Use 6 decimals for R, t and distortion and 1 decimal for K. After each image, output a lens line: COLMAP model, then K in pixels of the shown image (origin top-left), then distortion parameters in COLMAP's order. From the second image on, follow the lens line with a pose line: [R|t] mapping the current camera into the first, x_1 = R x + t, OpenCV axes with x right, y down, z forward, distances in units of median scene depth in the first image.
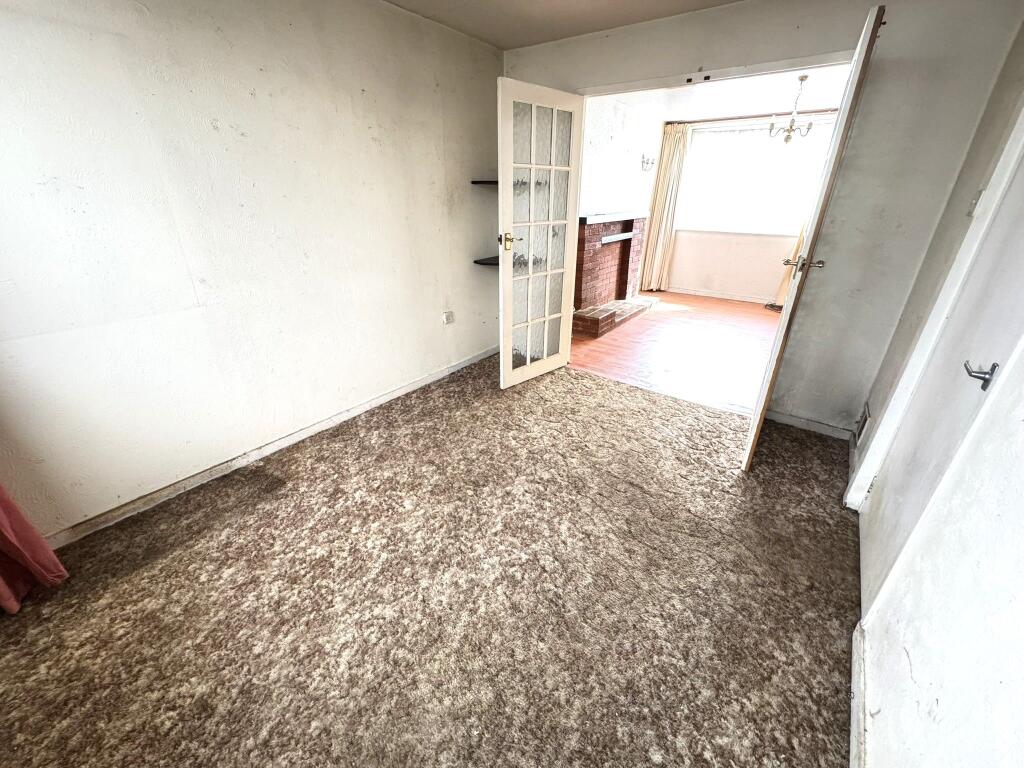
lens RADIAL K [[410.2, 0, 510.6], [0, 410.2, 384.4], [0, 0, 1]] dist [-0.002363, -0.000214]
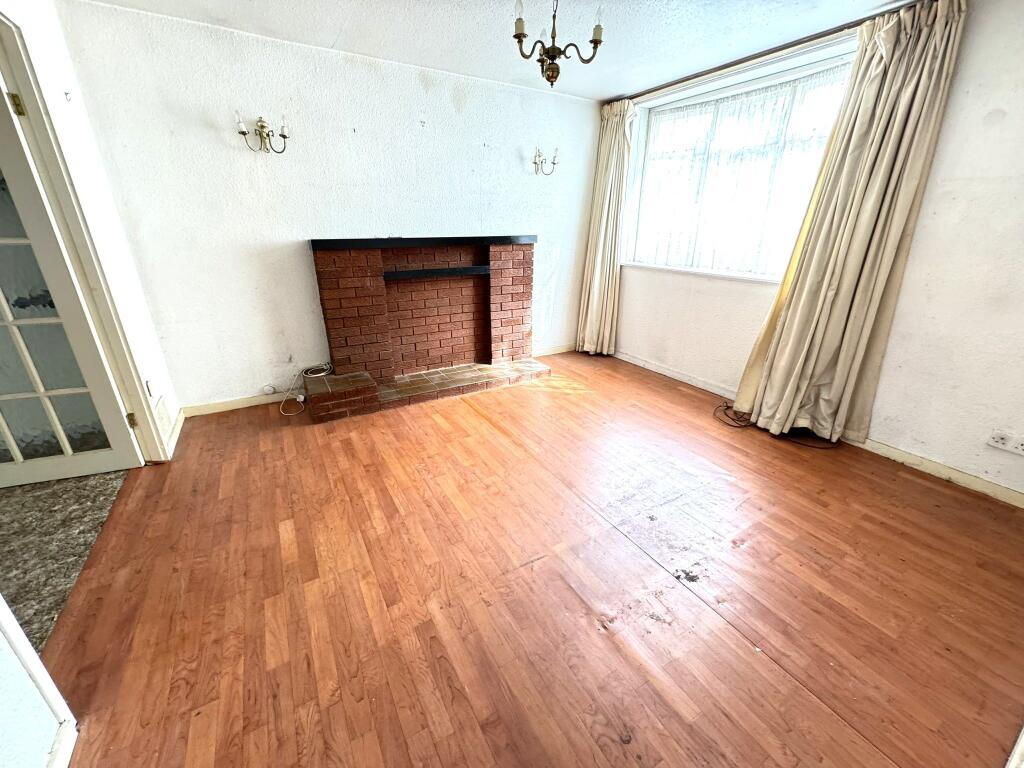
lens RADIAL K [[410.2, 0, 510.6], [0, 410.2, 384.4], [0, 0, 1]] dist [-0.002363, -0.000214]
pose [[0.918635, 0.144784, -0.367624, 0.945447], [-0.166308, 0.985694, -0.027373, -0.271532], [0.358401, 0.086284, 0.929572, 0.662806]]
